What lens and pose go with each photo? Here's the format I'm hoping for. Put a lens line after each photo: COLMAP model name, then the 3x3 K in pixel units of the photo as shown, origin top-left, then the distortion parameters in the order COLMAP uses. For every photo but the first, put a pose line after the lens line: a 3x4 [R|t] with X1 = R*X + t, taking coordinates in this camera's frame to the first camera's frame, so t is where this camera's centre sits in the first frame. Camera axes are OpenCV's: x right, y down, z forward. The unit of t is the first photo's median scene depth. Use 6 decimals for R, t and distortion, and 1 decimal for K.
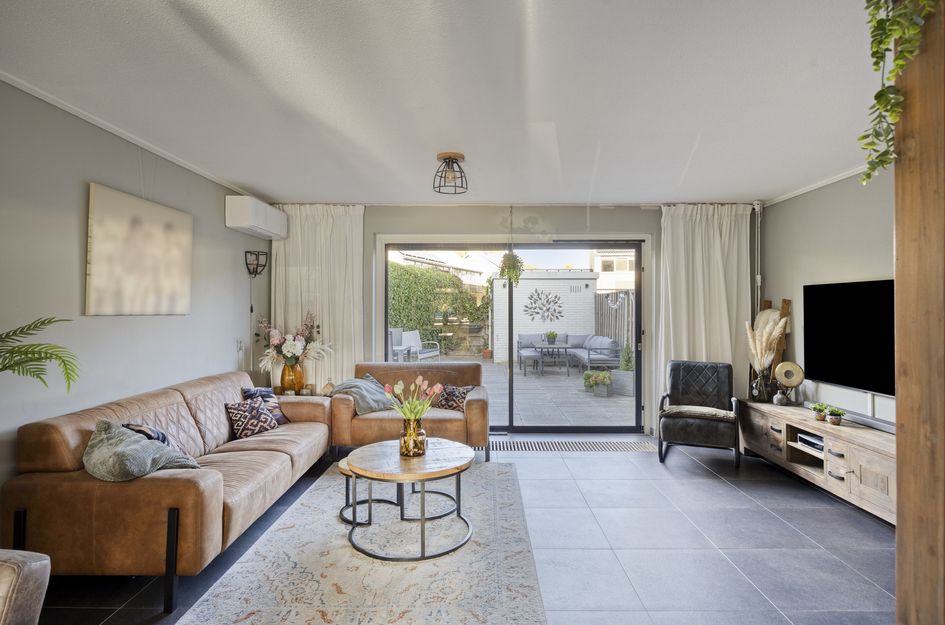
lens RADIAL K [[509.8, 0, 470.5], [0, 509.8, 302.5], [0, 0, 1]] dist [-0.001079, -0.002981]
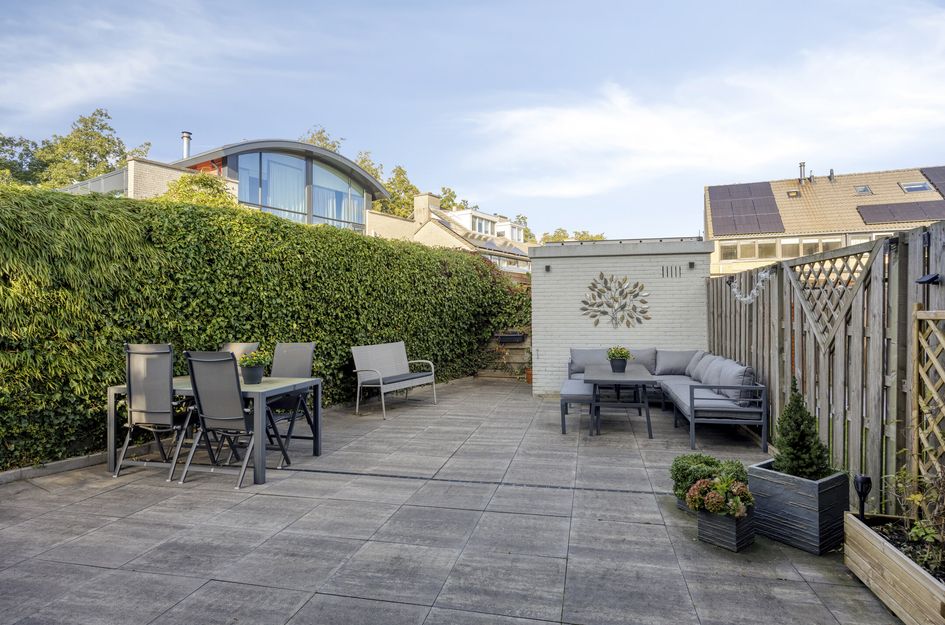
lens RADIAL K [[509.8, 0, 477.7], [0, 509.8, 292.9], [0, 0, 1]] dist [-0.001079, -0.002981]
pose [[0.981052, -0.012568, -0.193338, 0.278931], [0.008586, 0.999734, -0.021422, 0.023643], [0.193556, 0.019356, 0.980898, 1.061694]]
